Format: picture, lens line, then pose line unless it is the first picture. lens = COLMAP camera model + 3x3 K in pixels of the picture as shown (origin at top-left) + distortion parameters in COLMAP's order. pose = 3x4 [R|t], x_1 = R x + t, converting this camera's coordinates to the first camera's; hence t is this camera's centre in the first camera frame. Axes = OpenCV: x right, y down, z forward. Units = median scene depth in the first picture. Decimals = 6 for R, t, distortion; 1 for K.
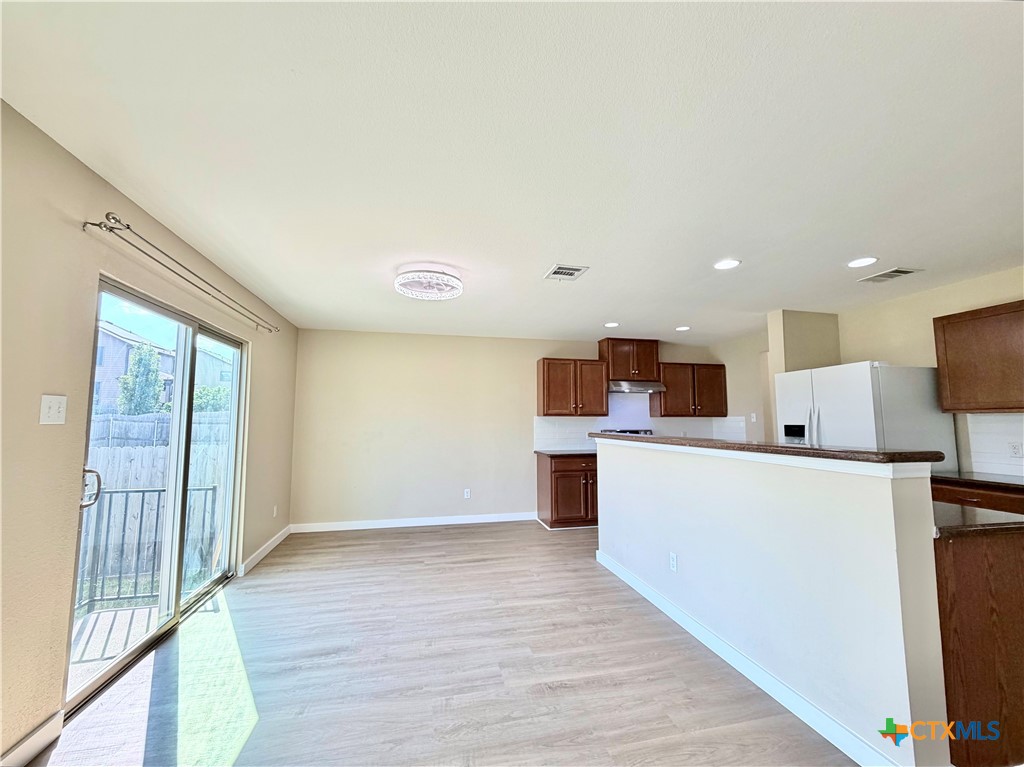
lens RADIAL K [[416.5, 0, 515.1], [0, 416.5, 383.4], [0, 0, 1]] dist [0.001487, 0.000099]
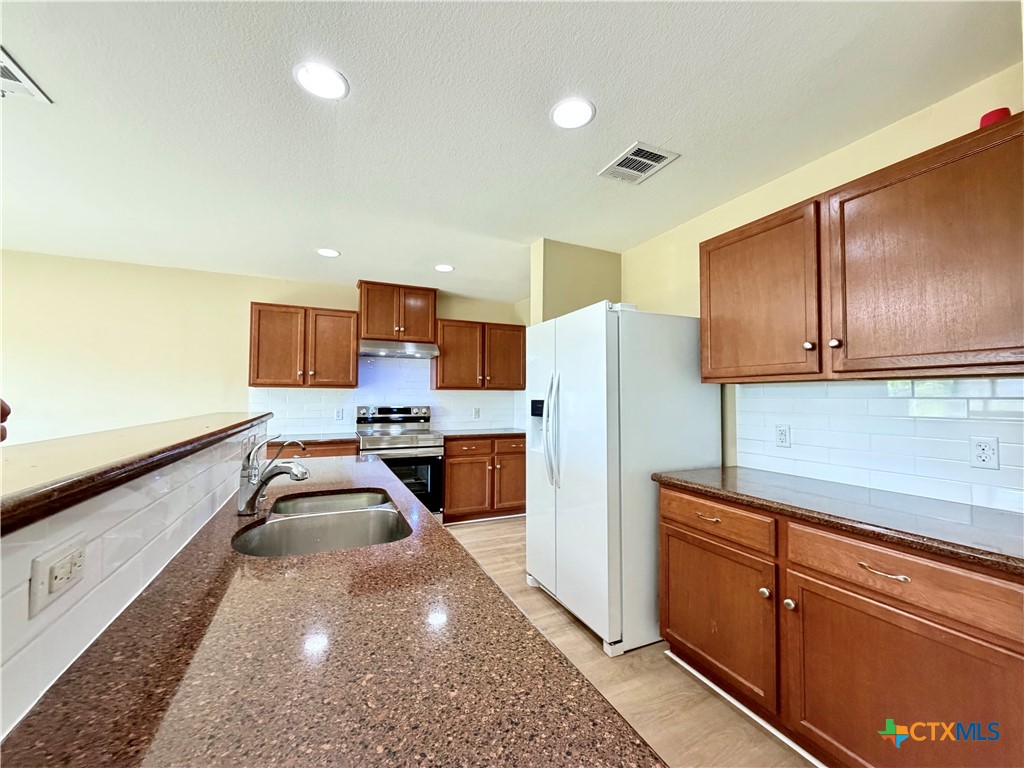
lens RADIAL K [[408.7, 0, 513.4], [0, 408.7, 383.6], [0, 0, 1]] dist [0.000568, 0.000188]
pose [[0.978114, 0.009396, 0.207859, 0.542954], [-0.022271, 0.997969, 0.059686, 0.035228], [-0.206876, -0.063009, 0.976336, 0.382400]]
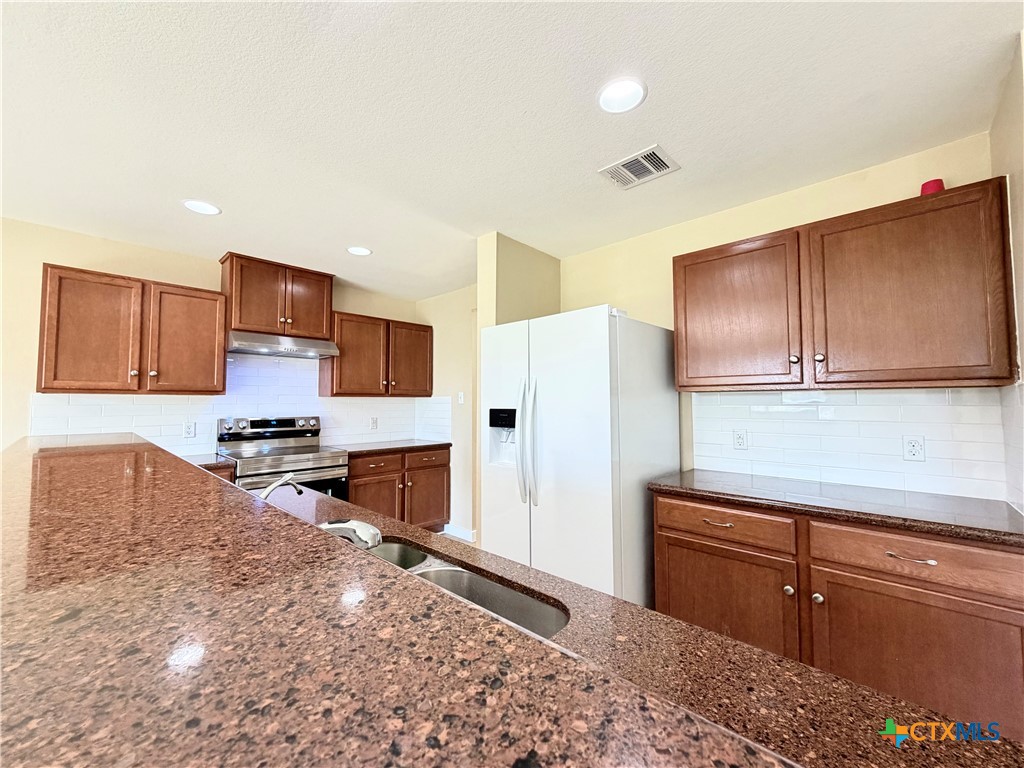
lens RADIAL K [[408.7, 0, 513.4], [0, 408.7, 383.6], [0, 0, 1]] dist [0.000568, 0.000188]
pose [[0.830412, 0.022951, 0.556678, 0.379623], [-0.049252, 0.998264, 0.032314, 0.044650], [-0.554969, -0.054251, 0.830100, 0.537206]]
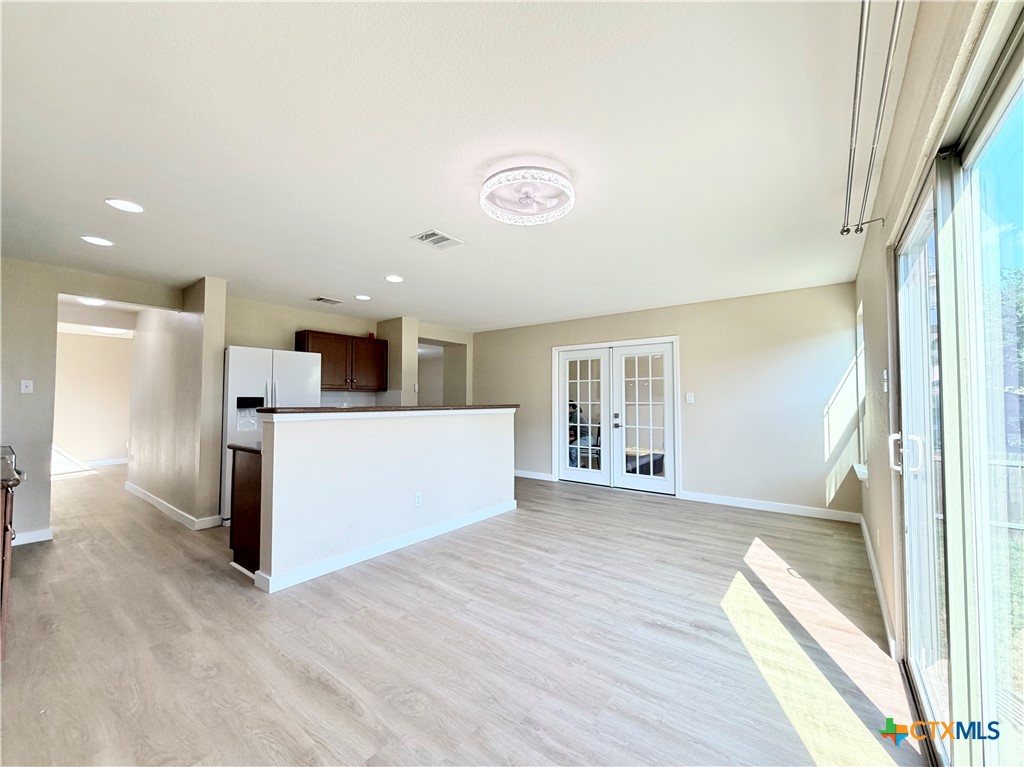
lens RADIAL K [[416.5, 0, 515.1], [0, 416.5, 383.4], [0, 0, 1]] dist [0.001487, 0.000099]
pose [[-0.641829, 0.032426, 0.766162, -0.662193], [-0.069910, 0.992471, -0.100570, 0.139737], [-0.763654, -0.118111, -0.634730, 1.303461]]
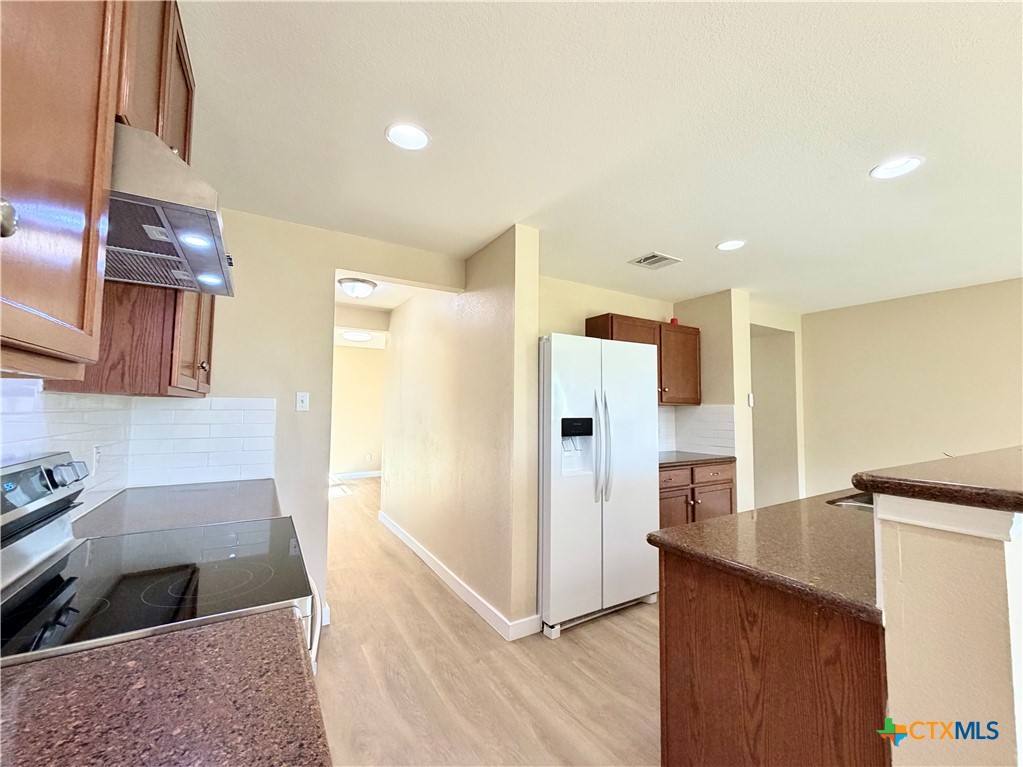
lens RADIAL K [[419.5, 0, 511.5], [0, 419.5, 383.5], [0, 0, 1]] dist [0.015938, 0.000058]
pose [[-0.323044, 0.054376, 0.944821, 0.091681], [-0.096140, 0.991298, -0.089922, 0.128384], [-0.941488, -0.119884, -0.315005, 1.461924]]
